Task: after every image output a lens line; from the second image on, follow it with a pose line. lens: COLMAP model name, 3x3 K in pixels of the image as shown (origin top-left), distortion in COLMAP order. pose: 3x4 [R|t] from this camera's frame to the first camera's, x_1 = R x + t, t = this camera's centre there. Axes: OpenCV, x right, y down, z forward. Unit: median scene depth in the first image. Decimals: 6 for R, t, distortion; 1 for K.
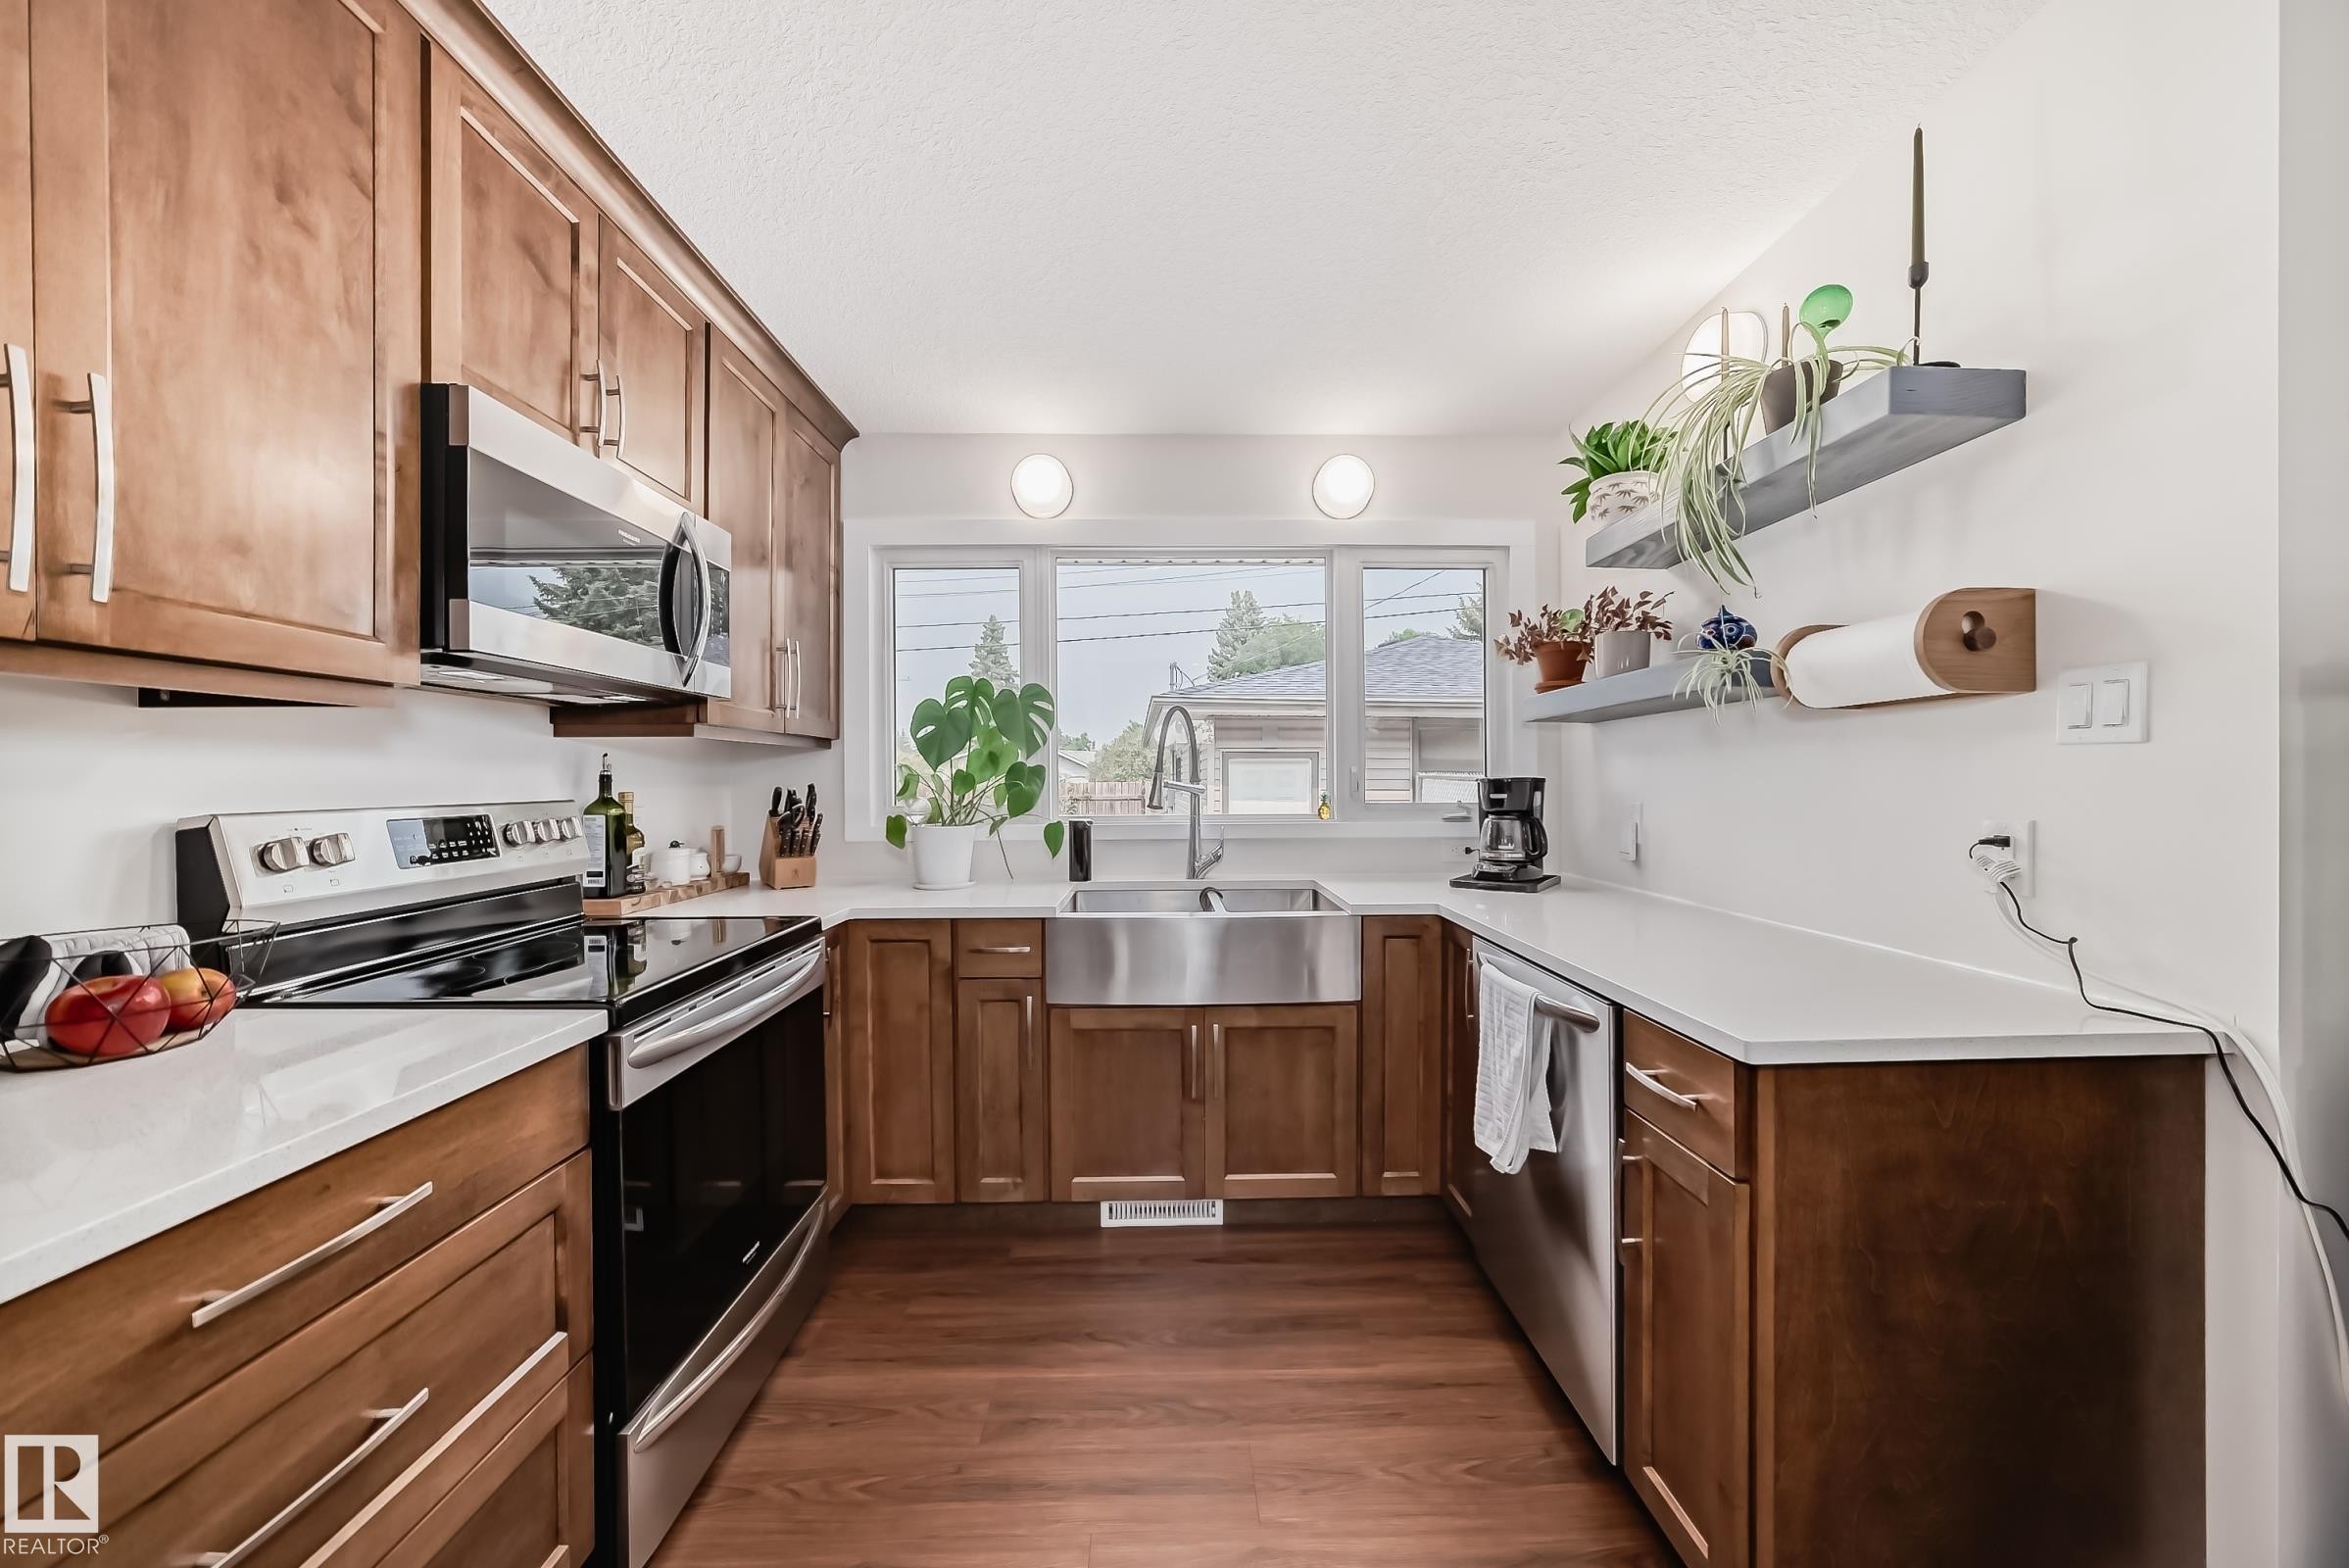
lens RADIAL K [[832.4, 0, 1182.0], [0, 832.4, 776.1], [0, 0, 1]] dist [-0.025210, 0.006763]
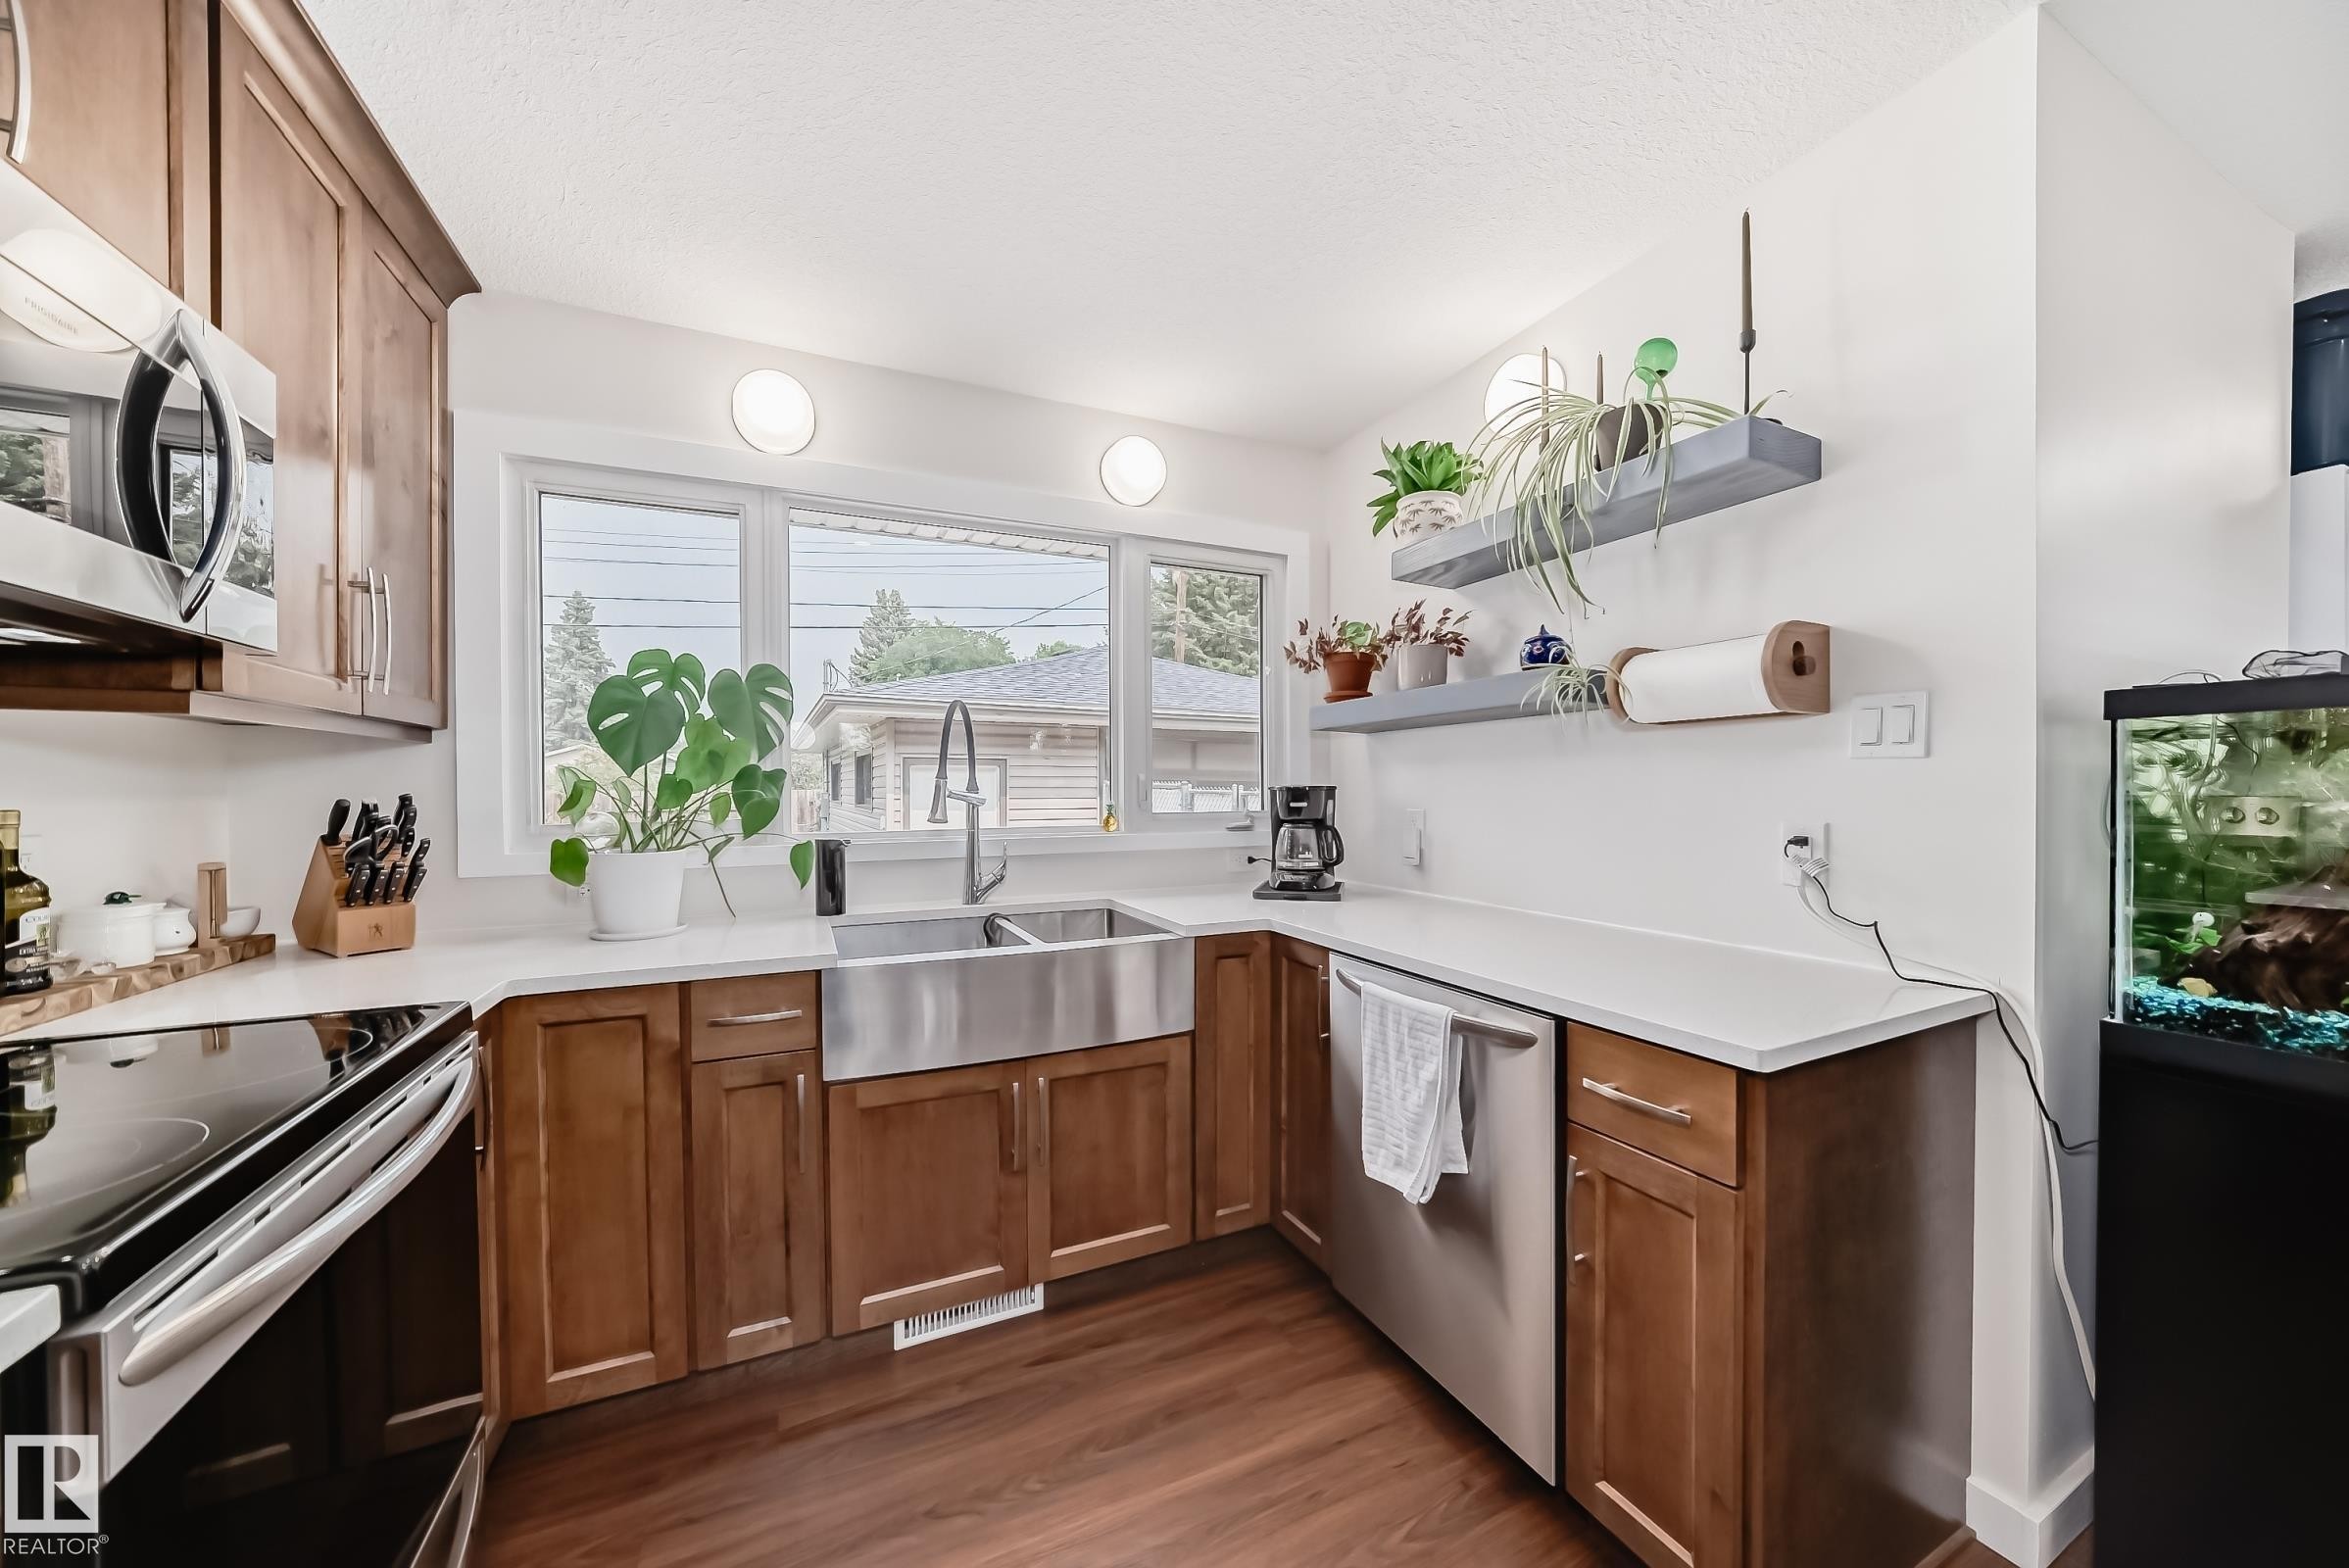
lens RADIAL K [[824.1, 0, 1181.0], [0, 824.1, 788.2], [0, 0, 1]] dist [-0.025960, 0.007169]
pose [[0.913672, -0.000160, 0.406453, -0.165223], [-0.001932, 0.999987, 0.004735, 0.000301], [-0.406449, -0.005112, 0.913659, 0.178421]]
